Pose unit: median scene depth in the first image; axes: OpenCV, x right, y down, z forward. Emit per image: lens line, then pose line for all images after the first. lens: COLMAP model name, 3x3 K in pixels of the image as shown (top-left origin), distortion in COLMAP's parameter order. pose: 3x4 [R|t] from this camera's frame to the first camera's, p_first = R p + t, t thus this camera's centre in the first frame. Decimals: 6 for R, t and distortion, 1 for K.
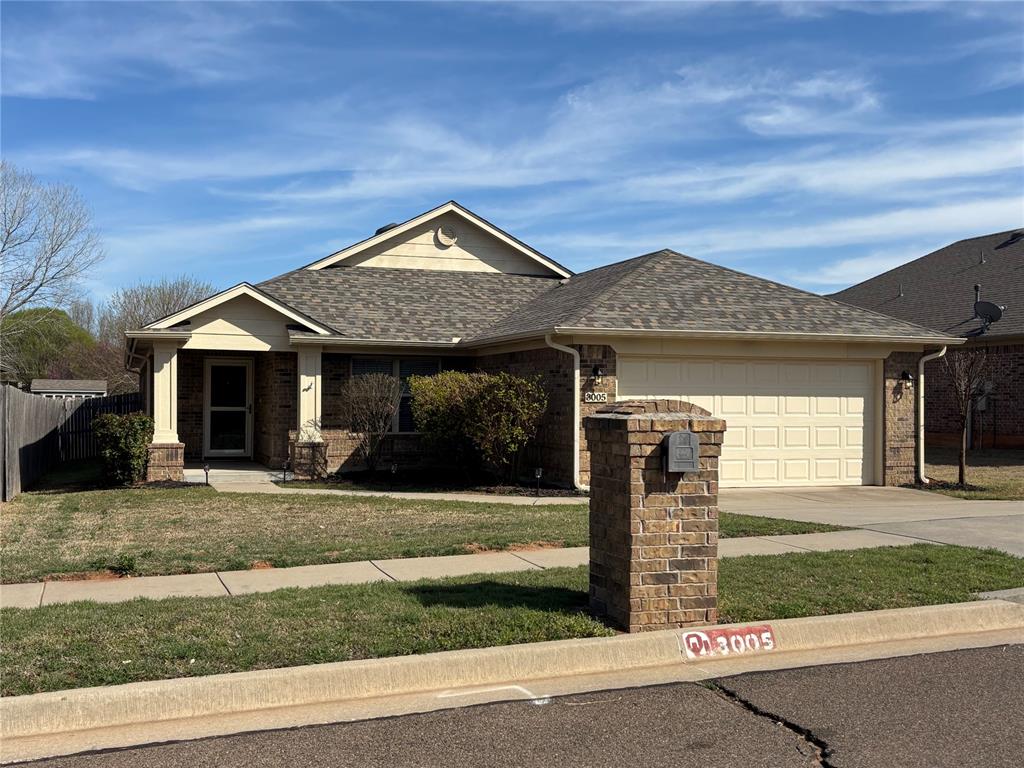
lens RADIAL K [[1116.0, 0, 509.2], [0, 1116.0, 377.2], [0, 0, 1]] dist [-0.022495, 0.000000]
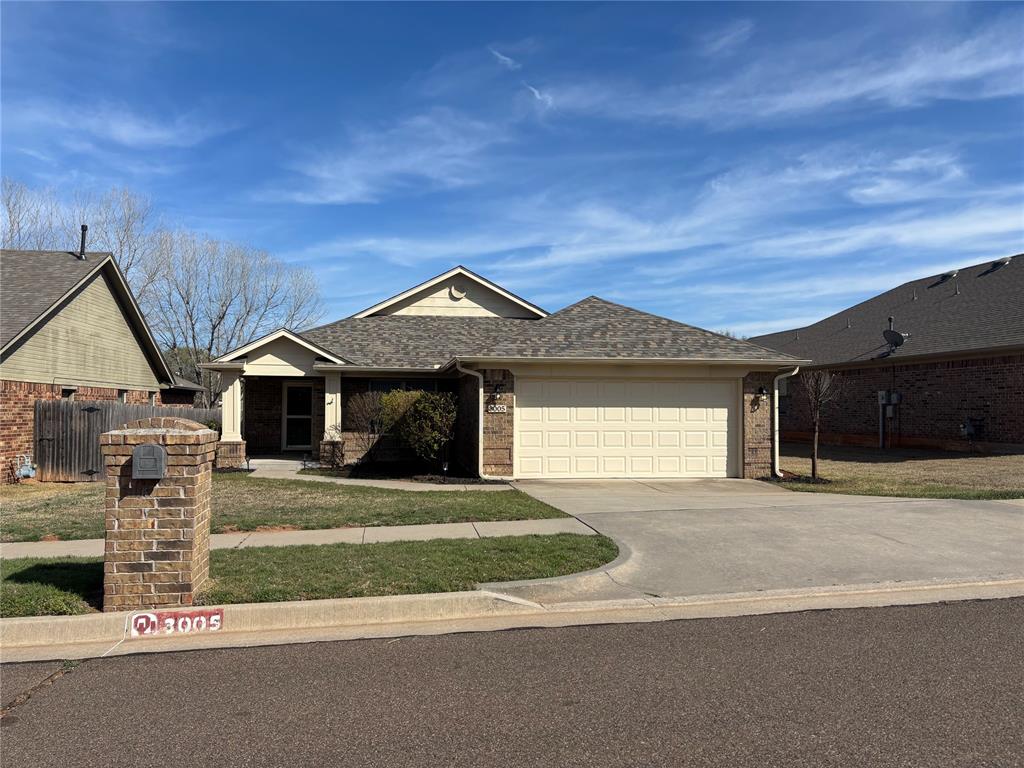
lens RADIAL K [[780.6, 0, 513.6], [0, 780.6, 426.1], [0, 0, 1]] dist [0.046658, -0.019095]
pose [[0.981778, 0.001383, -0.190028, 0.248438], [0.007300, 0.998961, 0.044984, -0.003227], [0.189893, -0.045551, 0.980748, 0.085368]]
